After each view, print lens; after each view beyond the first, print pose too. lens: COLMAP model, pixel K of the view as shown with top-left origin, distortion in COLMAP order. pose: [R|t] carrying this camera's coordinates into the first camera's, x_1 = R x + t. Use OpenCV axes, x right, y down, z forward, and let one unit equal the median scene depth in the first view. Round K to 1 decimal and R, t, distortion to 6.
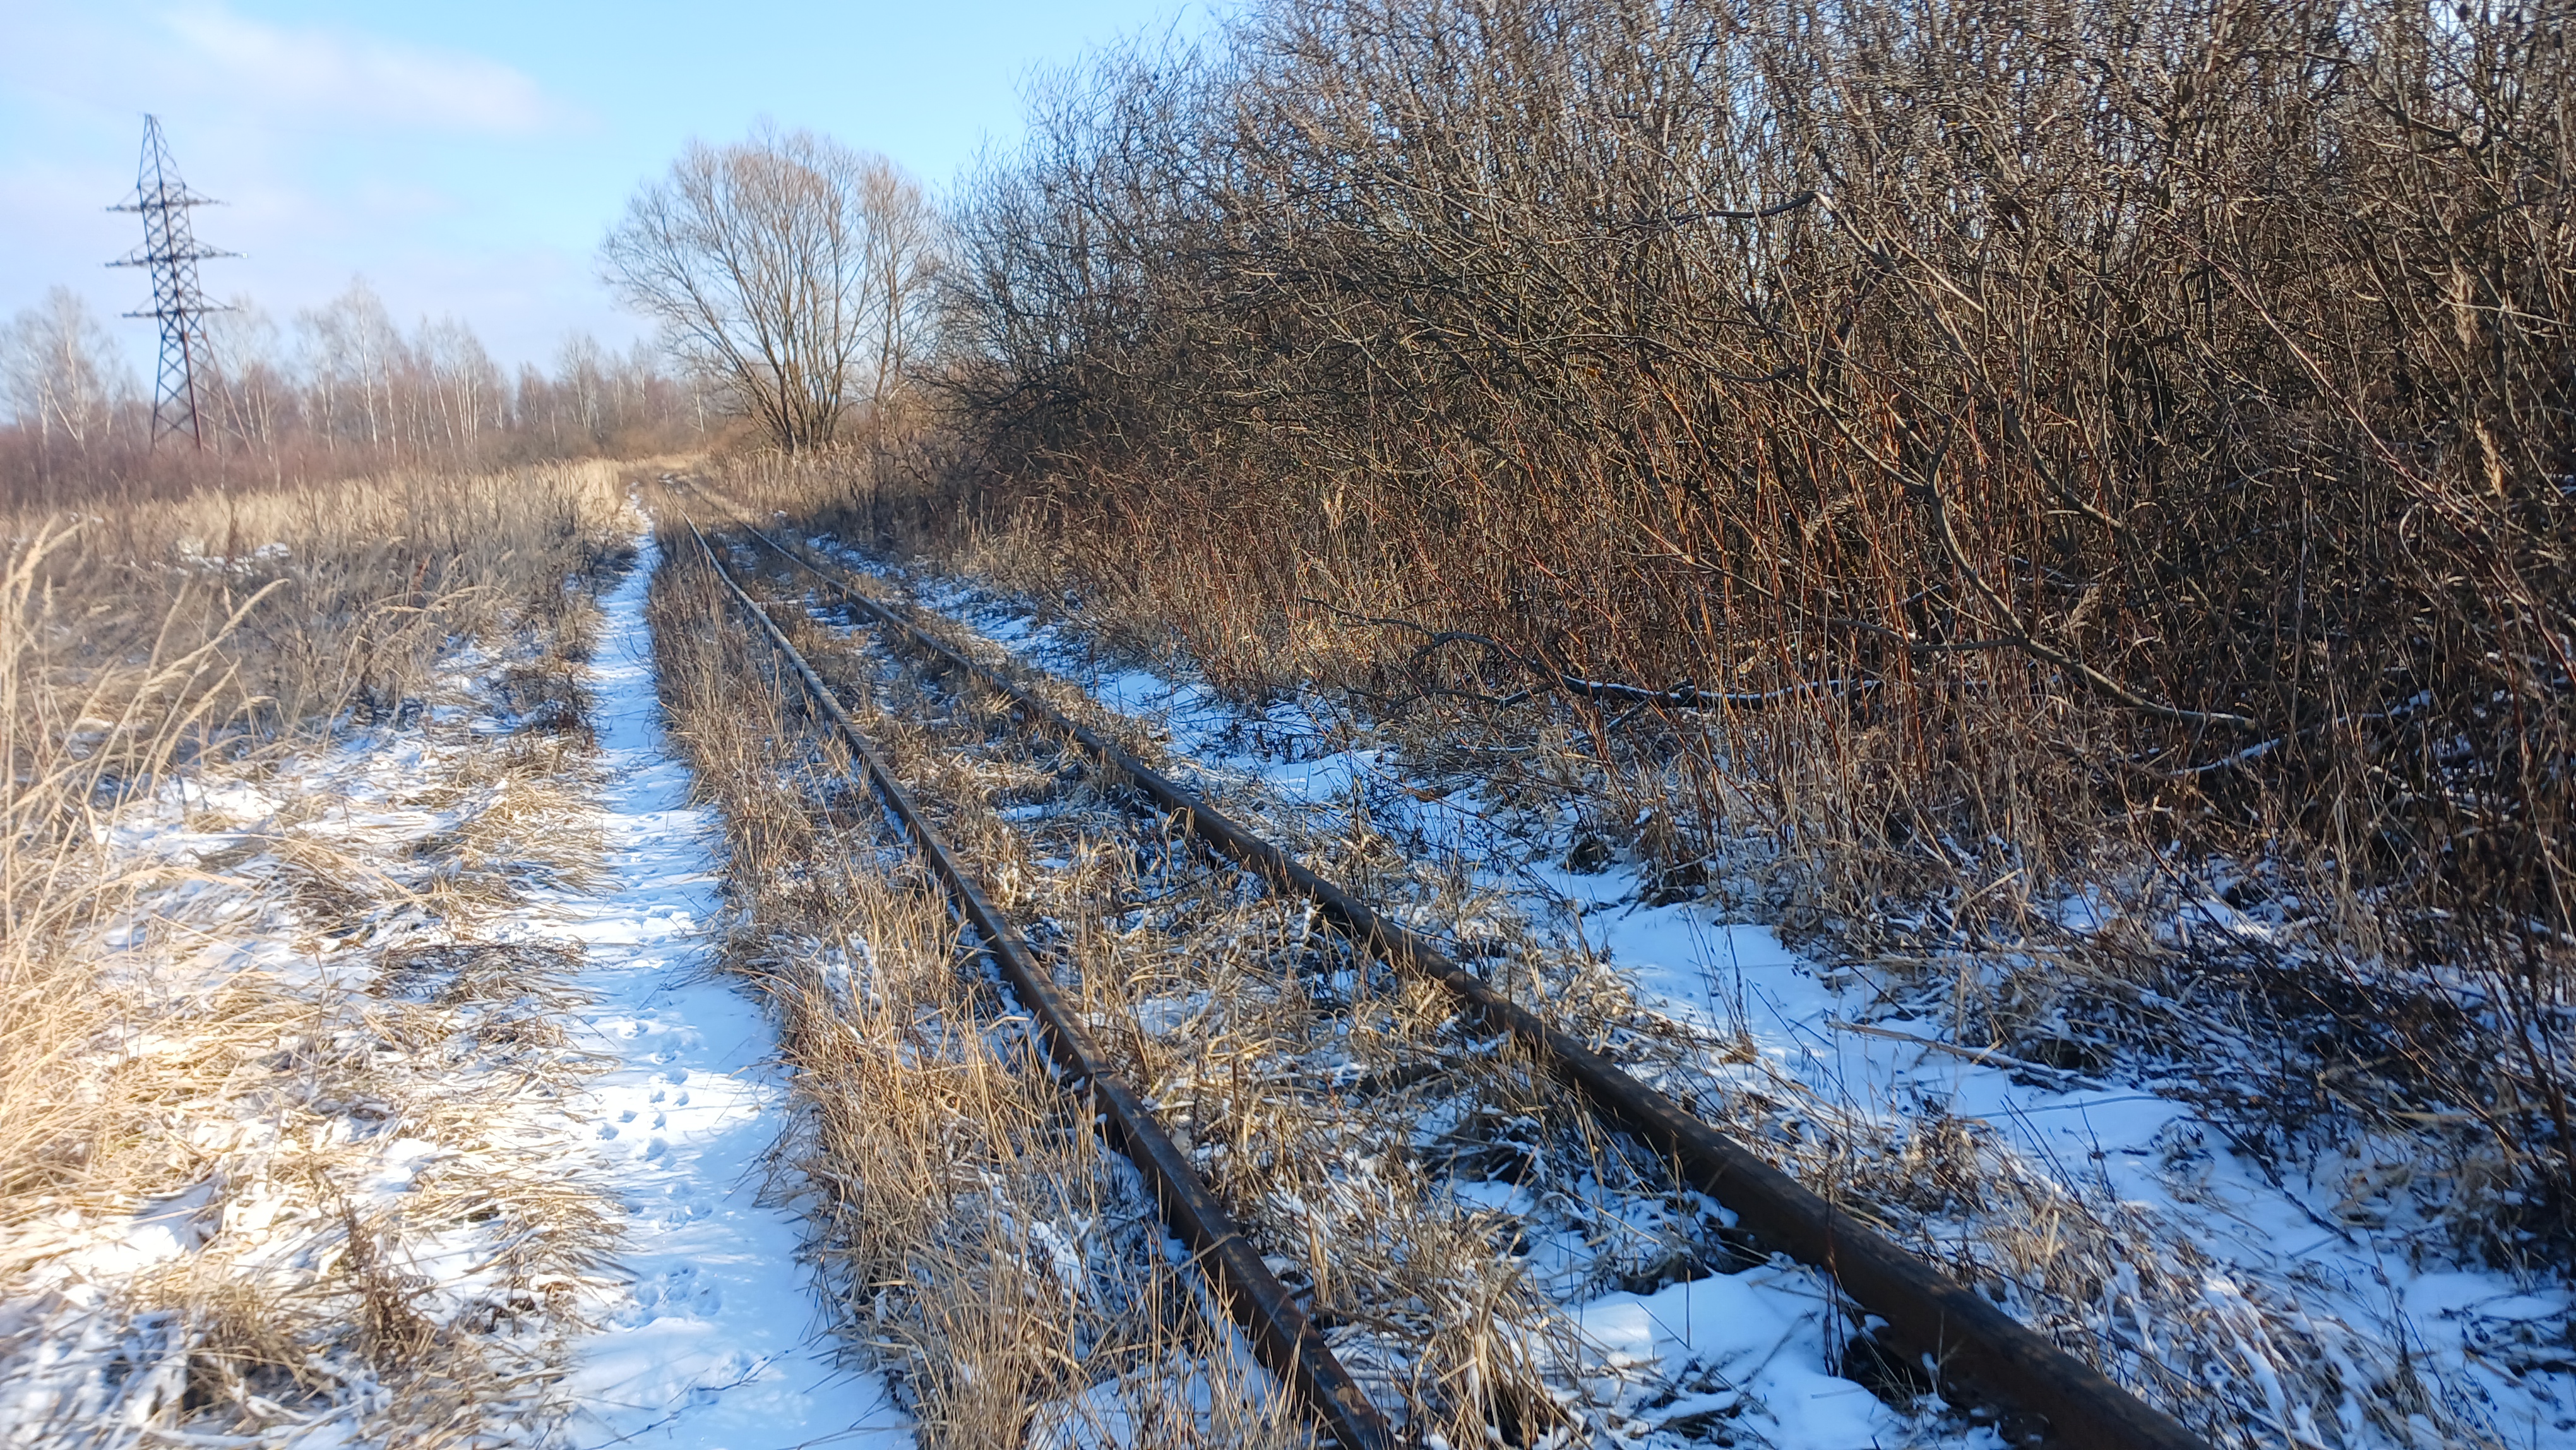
lens RADIAL K [[2063.0, 0, 1356.7], [0, 2063.0, 729.6], [0, 0, 1]] dist [0.059960, -0.069321]
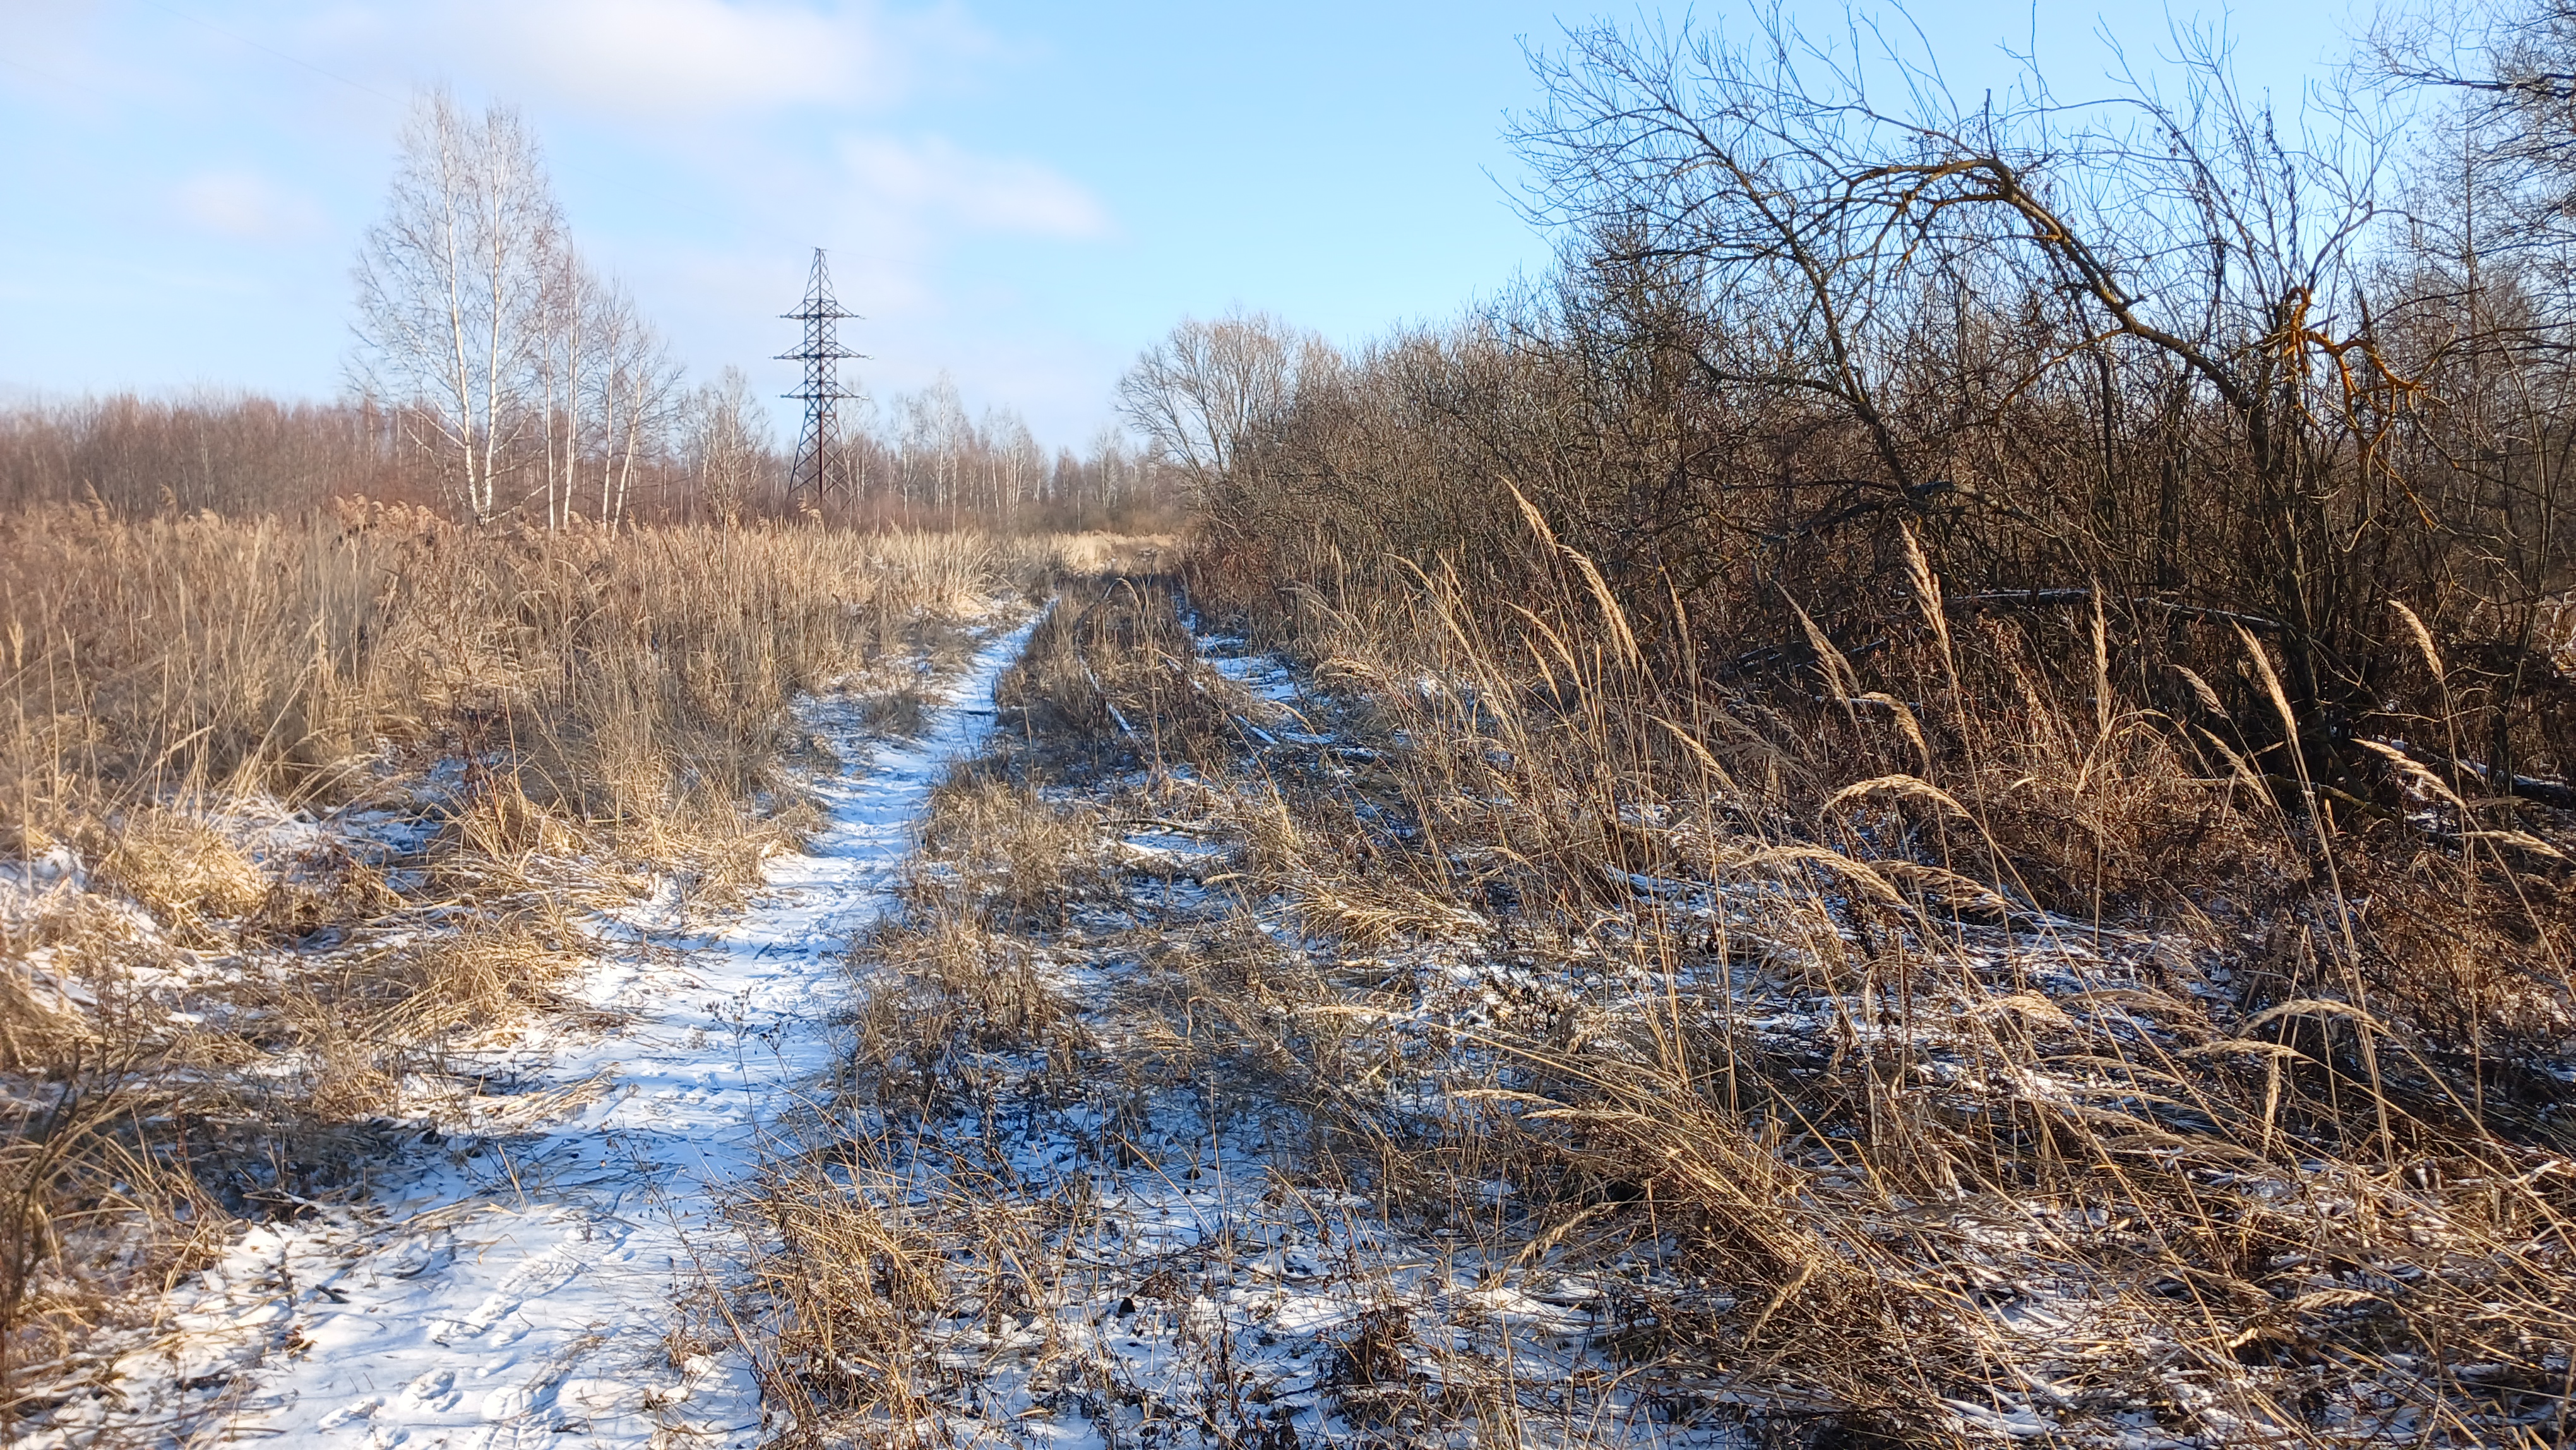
lens RADIAL K [[2080.4, 0, 1335.5], [0, 2080.4, 731.2], [0, 0, 1]] dist [0.125874, -0.319325]
pose [[0.966528, 0.105620, -0.233813, 0.083467], [-0.118139, 0.992185, -0.040160, 0.024782], [0.227744, 0.066438, 0.971452, -0.199940]]
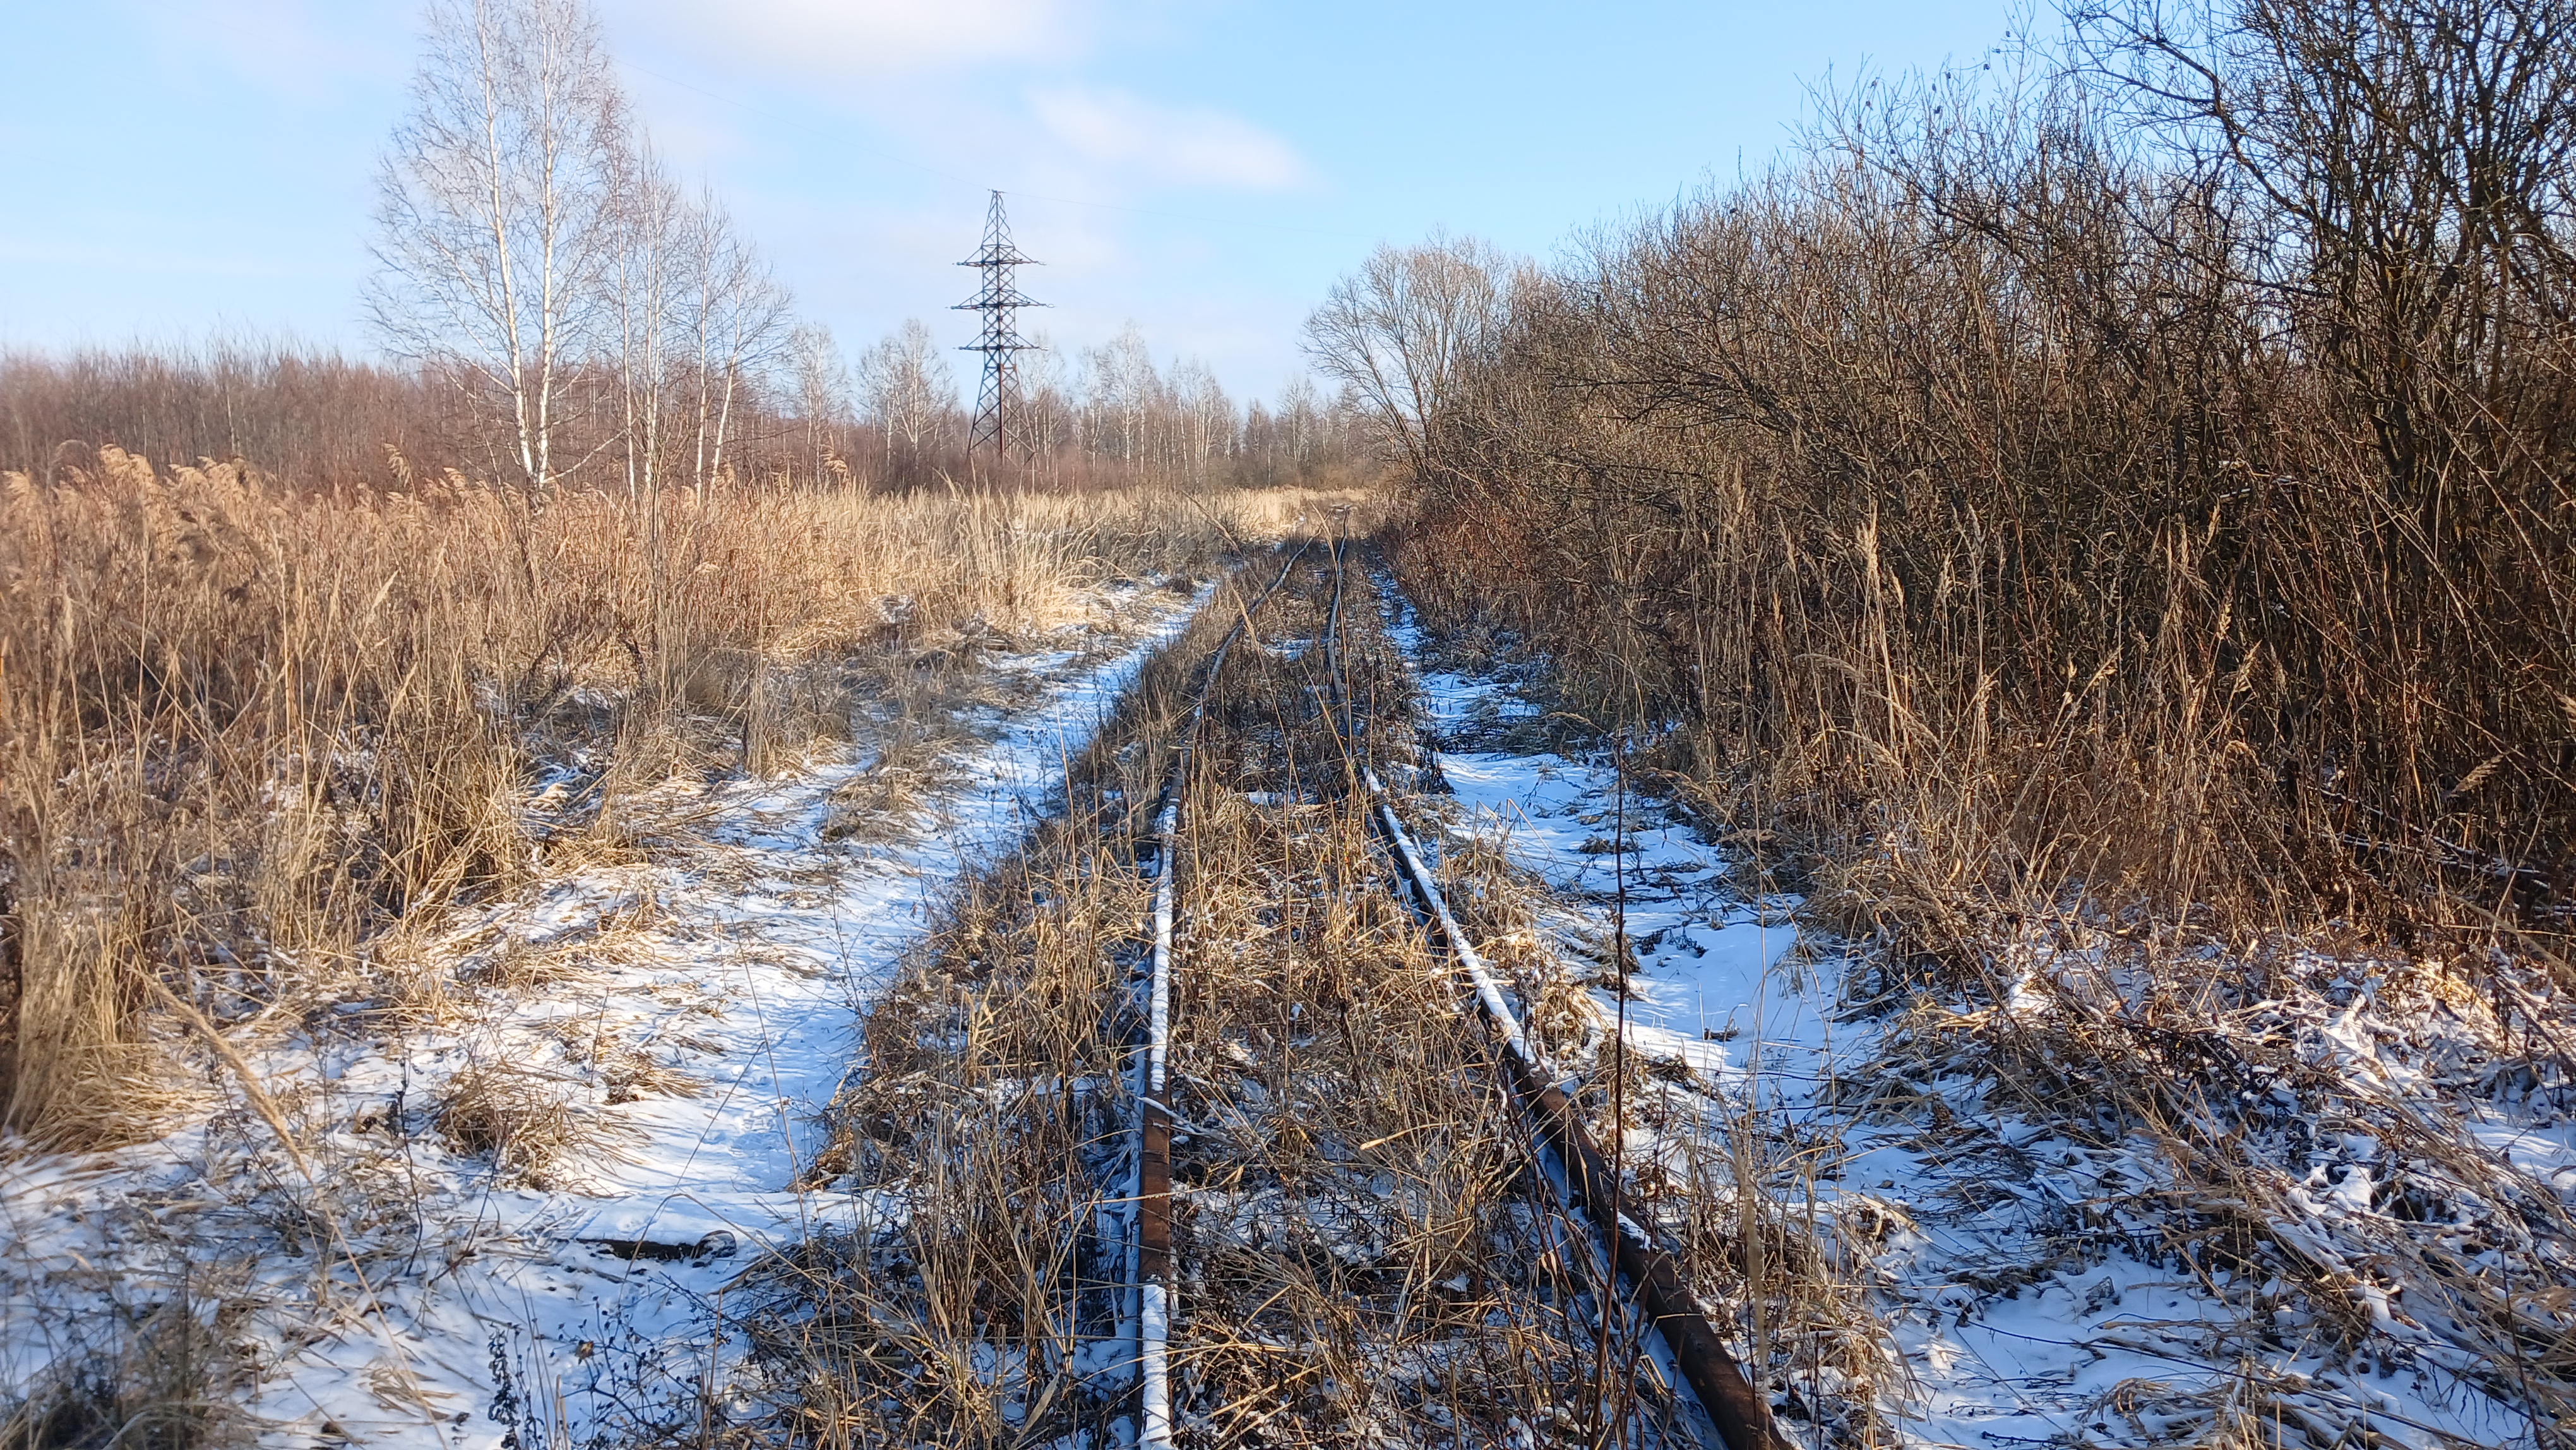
lens RADIAL K [[2067.3, 0, 1342.7], [0, 2067.3, 766.7], [0, 0, 1]] dist [0.127482, -0.318920]
pose [[0.942319, 0.114209, -0.314627, 0.055500], [-0.117083, 0.993074, 0.009816, 0.014262], [0.313569, 0.027588, 0.949165, -0.120044]]
